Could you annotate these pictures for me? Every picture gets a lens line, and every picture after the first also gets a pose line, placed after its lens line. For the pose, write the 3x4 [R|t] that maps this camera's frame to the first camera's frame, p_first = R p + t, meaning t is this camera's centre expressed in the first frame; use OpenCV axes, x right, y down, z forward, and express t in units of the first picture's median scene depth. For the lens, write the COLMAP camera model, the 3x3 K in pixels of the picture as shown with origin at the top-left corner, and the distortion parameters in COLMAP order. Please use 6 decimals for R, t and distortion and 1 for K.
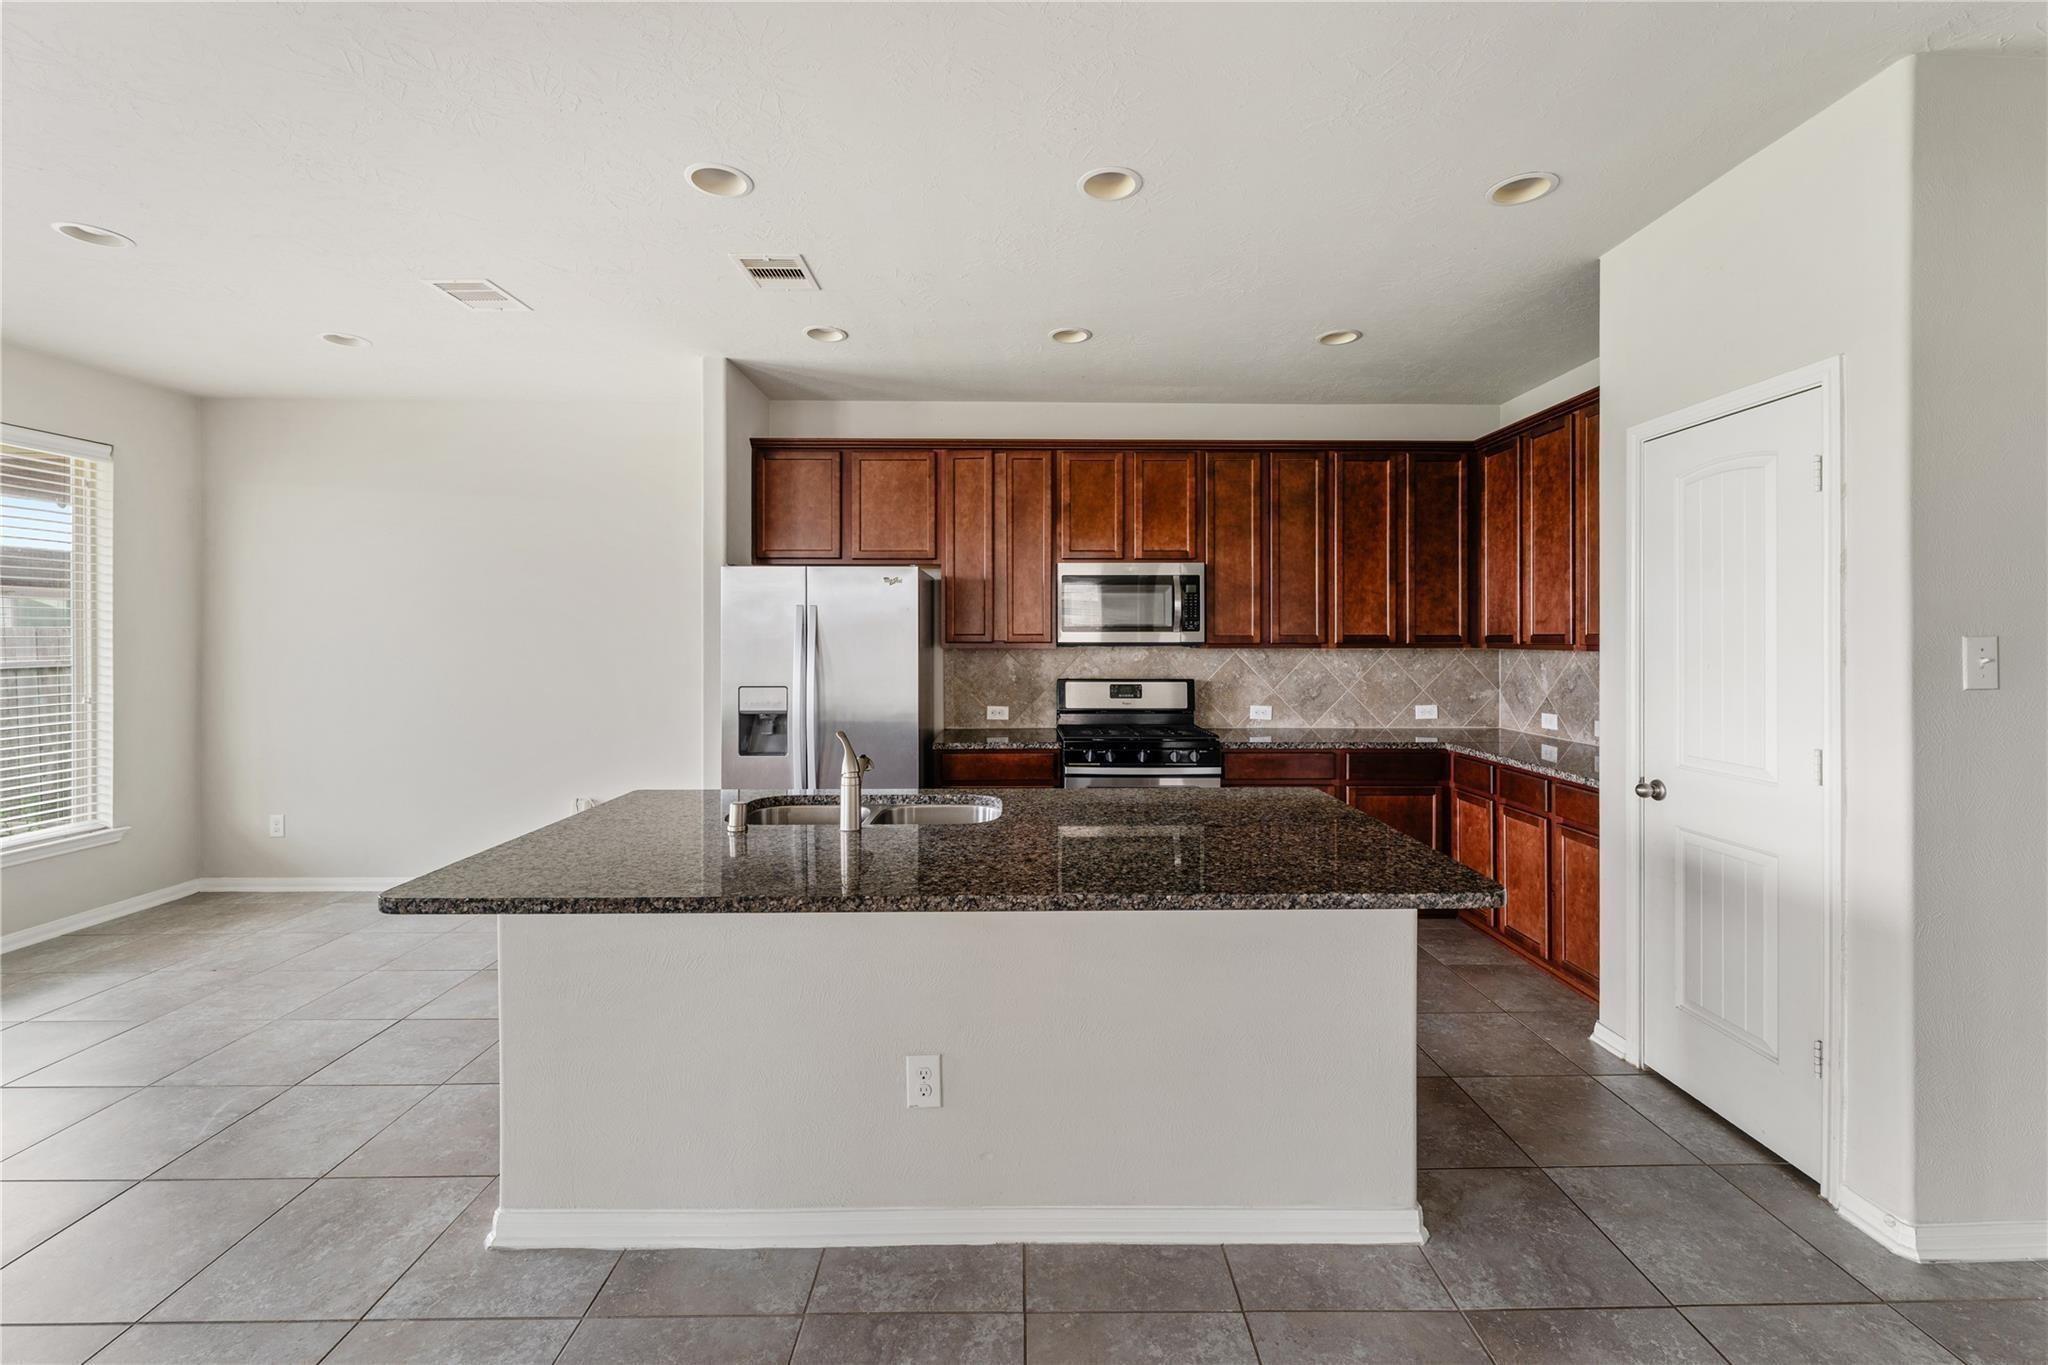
lens RADIAL K [[840.9, 0, 1035.7], [0, 840.9, 633.1], [0, 0, 1]] dist [-0.002481, 0.000710]
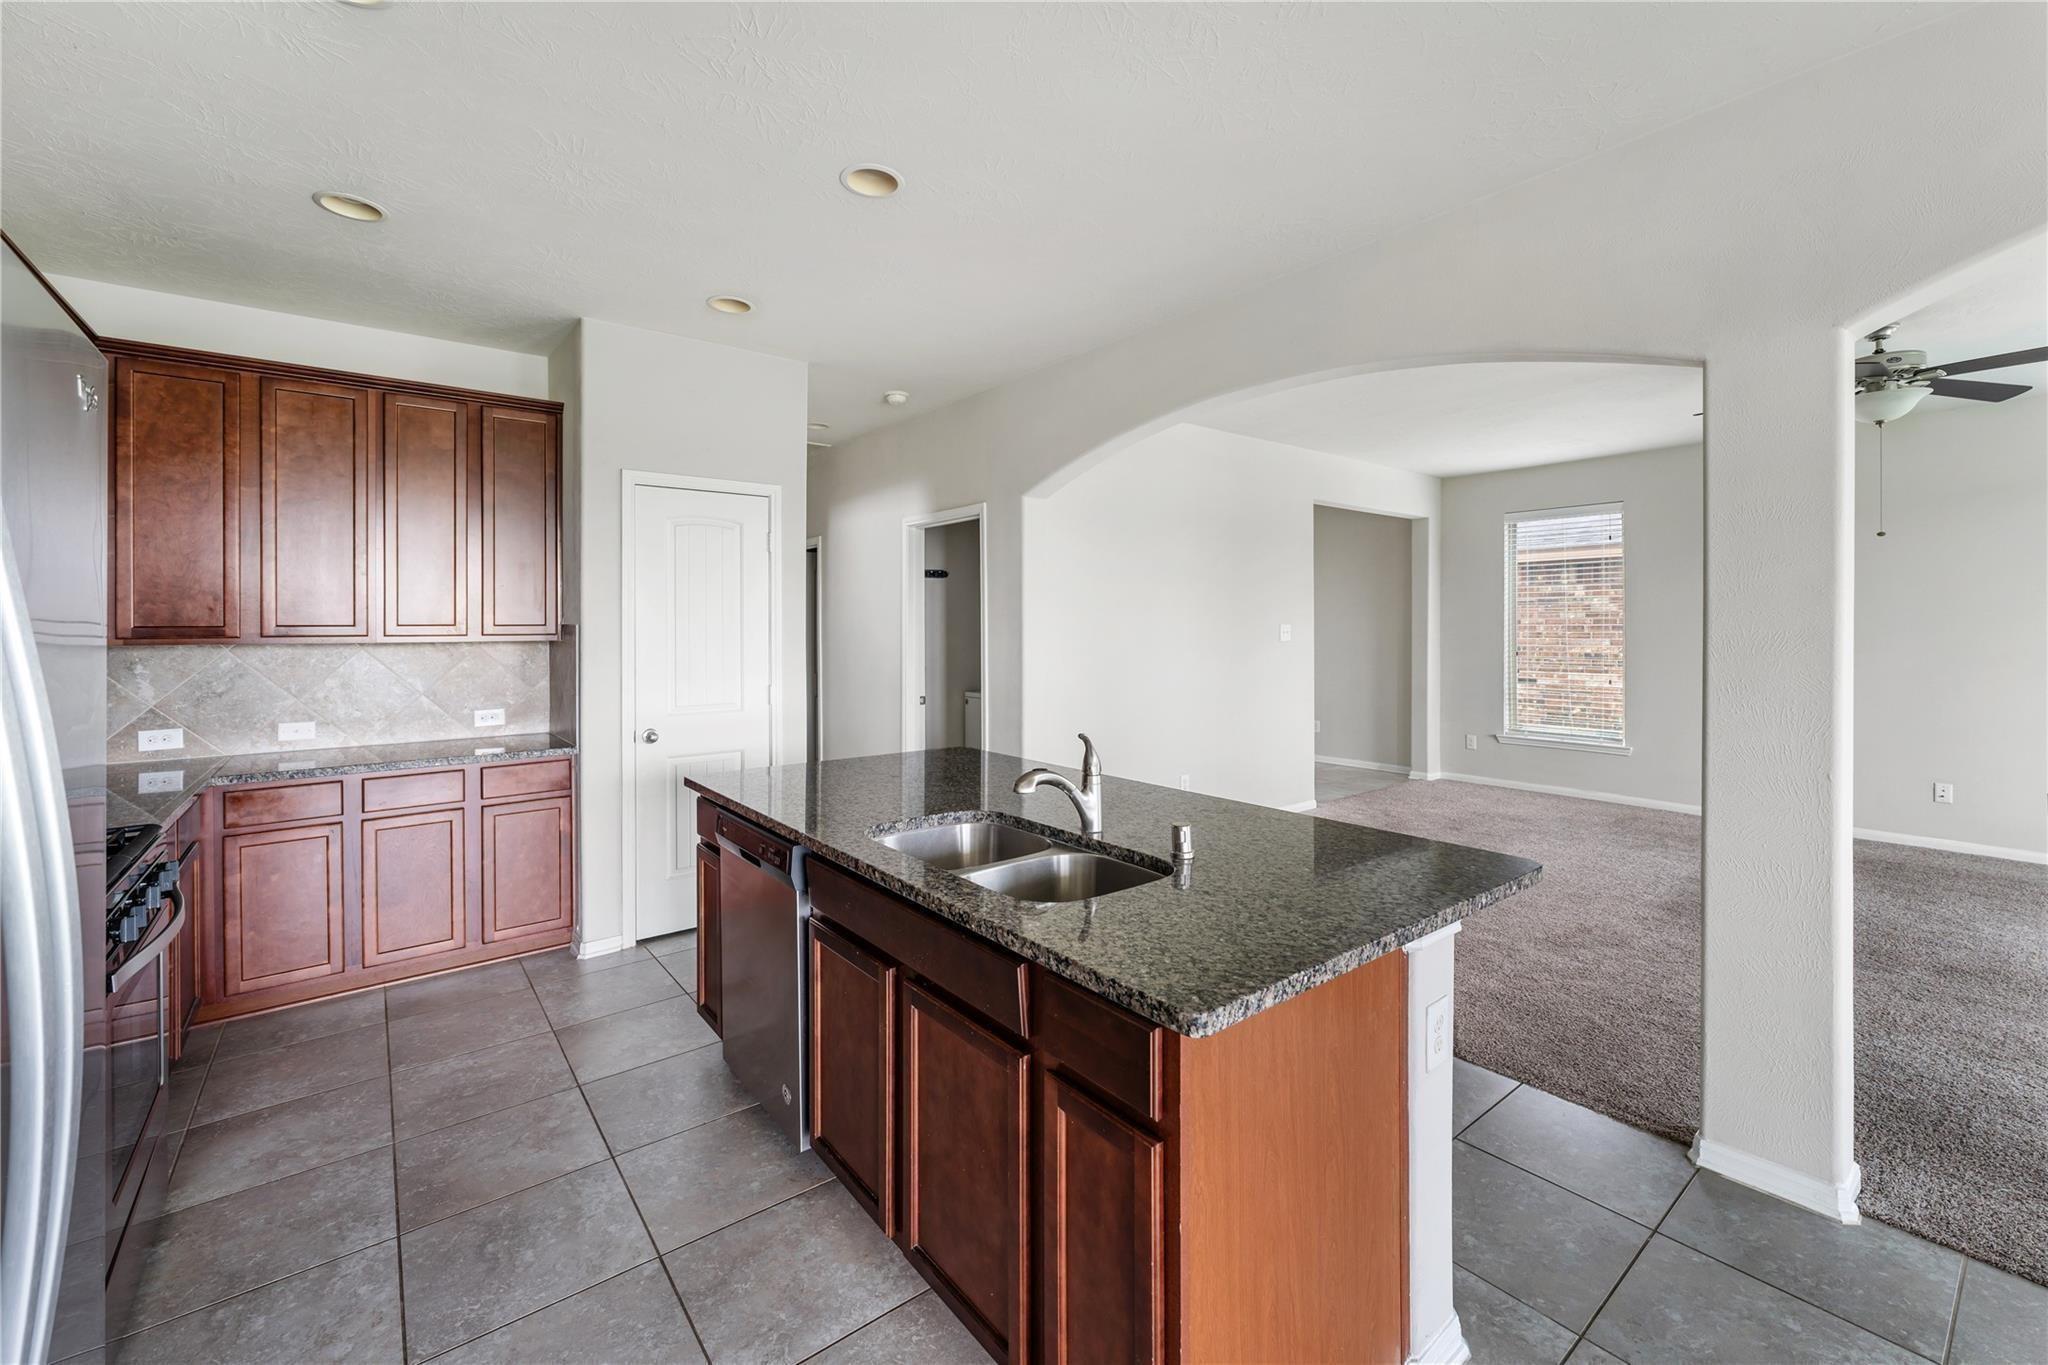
lens RADIAL K [[840.9, 0, 1037.4], [0, 840.9, 627.0], [0, 0, 1]] dist [-0.002481, 0.000710]
pose [[-0.616589, 0.002767, 0.787280, -0.463183], [0.001114, 0.999996, -0.002642, 0.005322], [-0.787284, -0.000752, -0.616590, 0.813238]]
